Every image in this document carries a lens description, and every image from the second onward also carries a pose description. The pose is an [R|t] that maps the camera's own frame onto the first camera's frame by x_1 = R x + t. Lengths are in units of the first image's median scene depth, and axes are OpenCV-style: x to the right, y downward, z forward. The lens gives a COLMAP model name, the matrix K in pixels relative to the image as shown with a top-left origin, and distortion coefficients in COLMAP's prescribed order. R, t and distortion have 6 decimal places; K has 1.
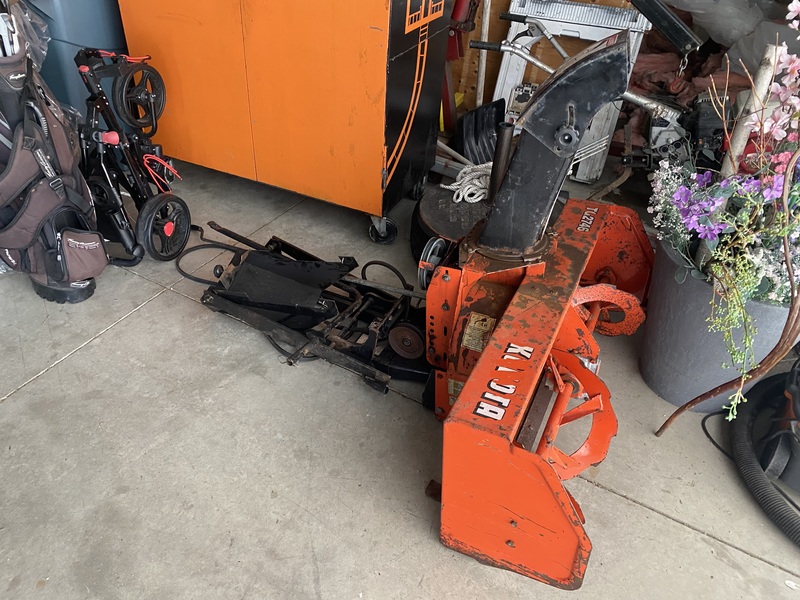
lens RADIAL K [[620.9, 0, 400.0], [0, 620.9, 300.0], [0, 0, 1]] dist [0.005477, -0.001360]
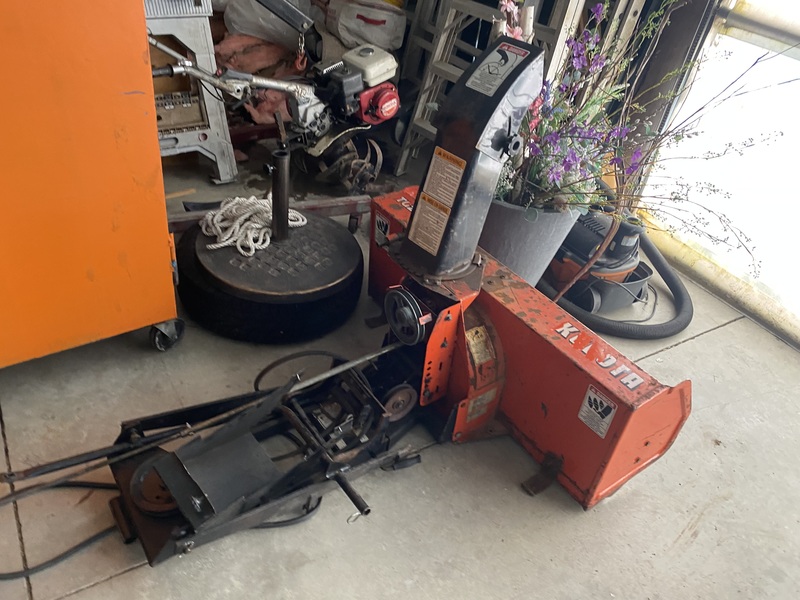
lens RADIAL K [[597.8, 0, 397.3], [0, 597.8, 302.9], [0, 0, 1]] dist [0.001051, -0.004182]
pose [[0.482499, -0.522088, 0.703291, -0.527811], [0.444975, 0.837713, 0.316597, -0.335283], [-0.754448, 0.160190, 0.636512, 0.395786]]
